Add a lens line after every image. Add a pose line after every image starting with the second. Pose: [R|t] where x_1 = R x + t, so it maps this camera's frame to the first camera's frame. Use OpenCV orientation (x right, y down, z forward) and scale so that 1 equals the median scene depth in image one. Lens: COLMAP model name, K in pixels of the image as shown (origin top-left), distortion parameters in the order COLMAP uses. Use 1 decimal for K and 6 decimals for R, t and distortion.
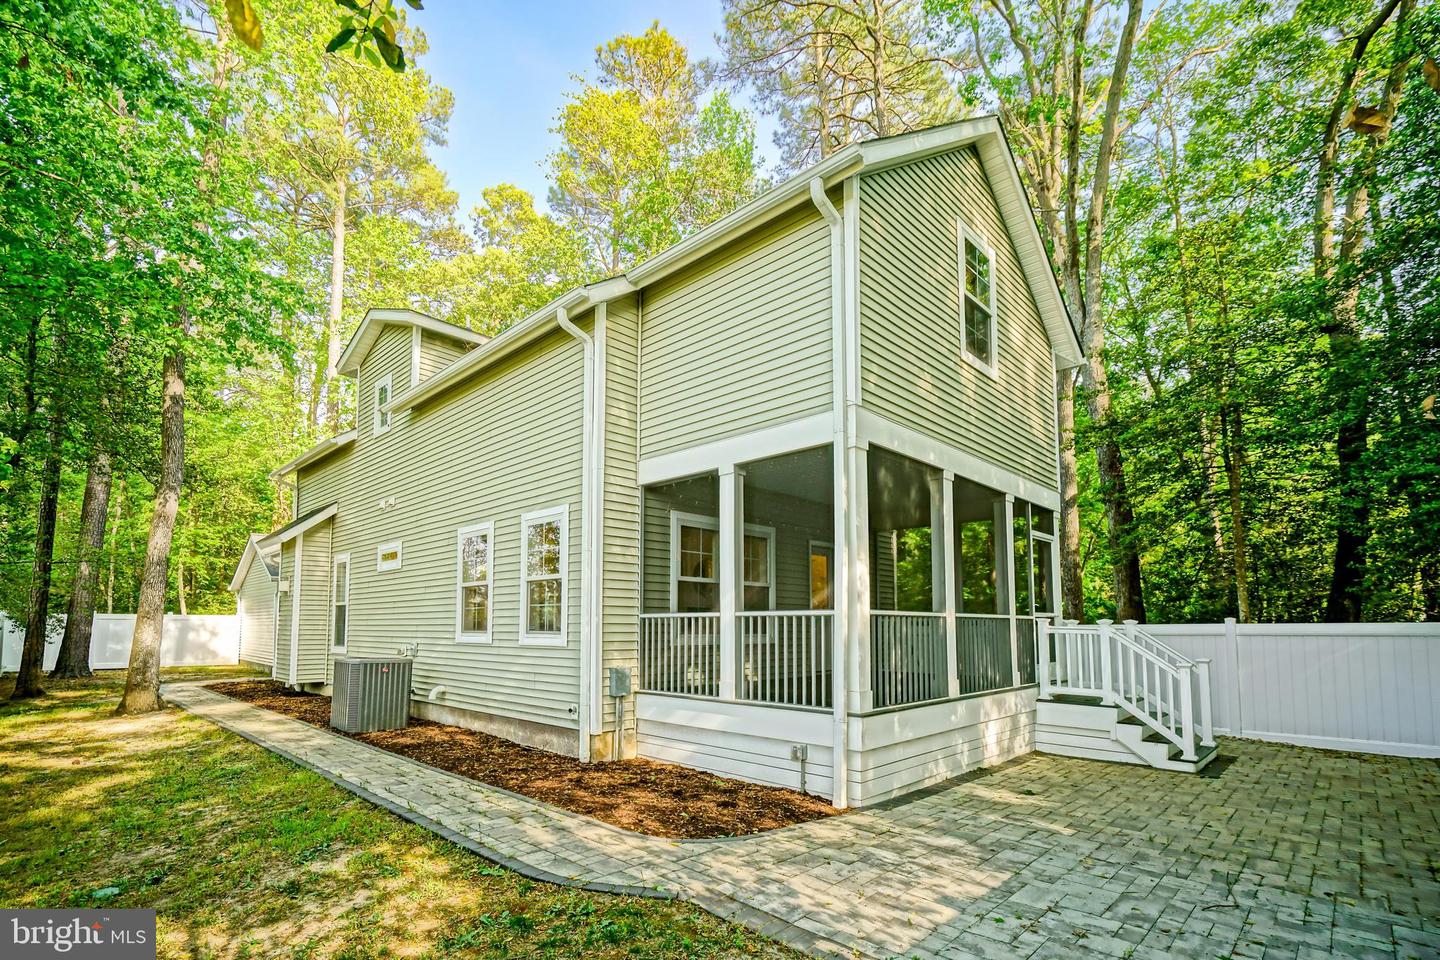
lens RADIAL K [[655.1, 0, 718.9], [0, 655.1, 464.9], [0, 0, 1]] dist [0.000684, 0.000798]
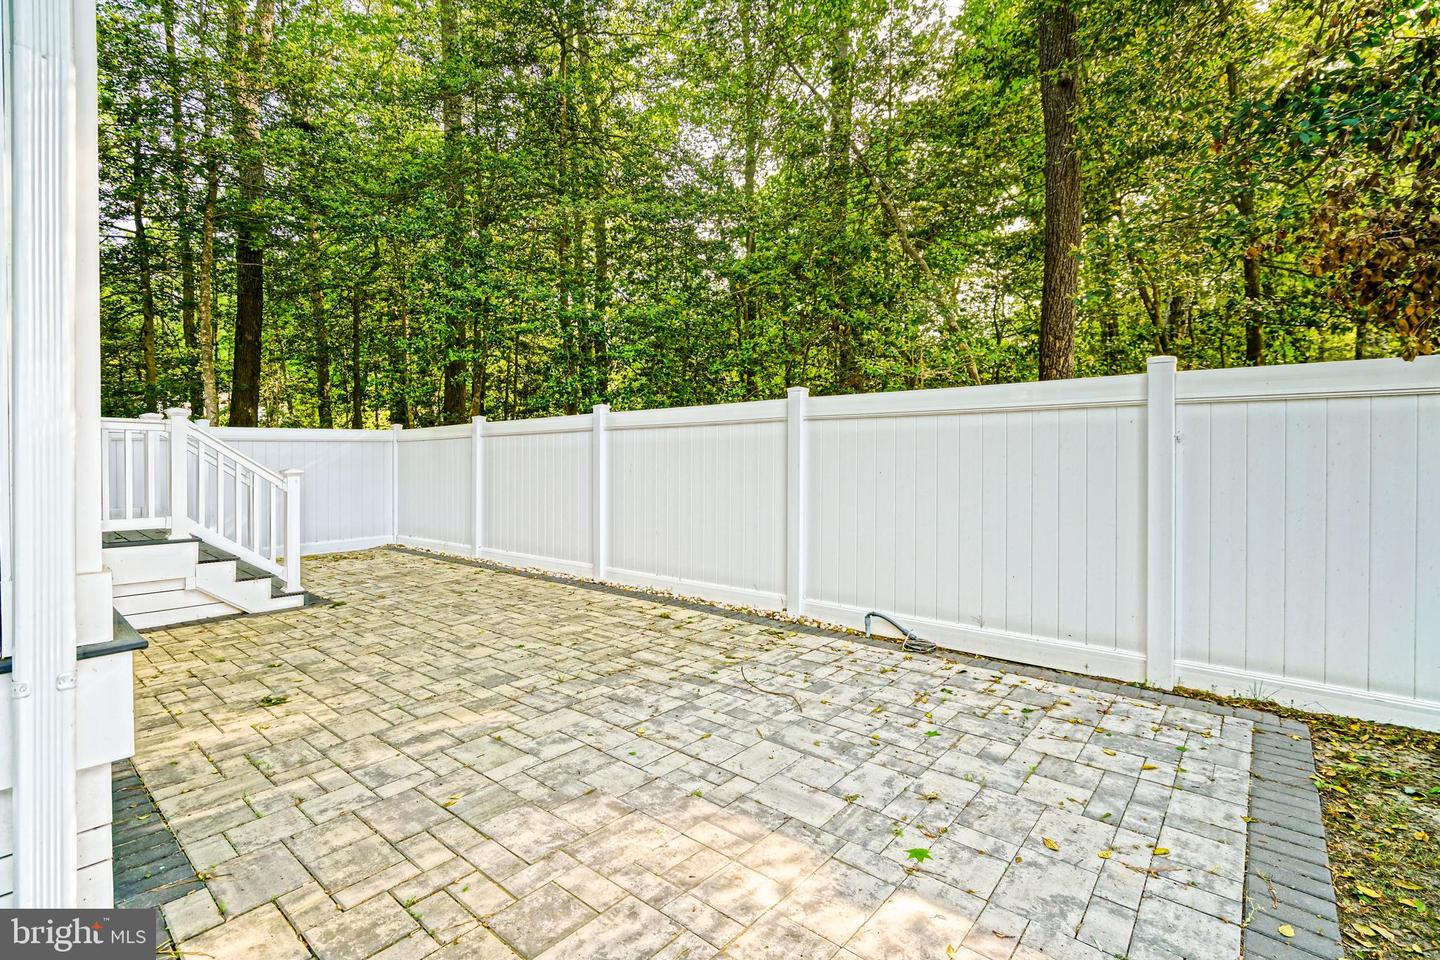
lens RADIAL K [[655.1, 0, 718.9], [0, 655.1, 464.9], [0, 0, 1]] dist [0.000684, 0.000798]
pose [[-0.055560, -0.018274, 0.998288, -0.074257], [-0.248429, 0.968642, 0.003905, 0.180132], [-0.967055, -0.247787, -0.058358, 0.601826]]
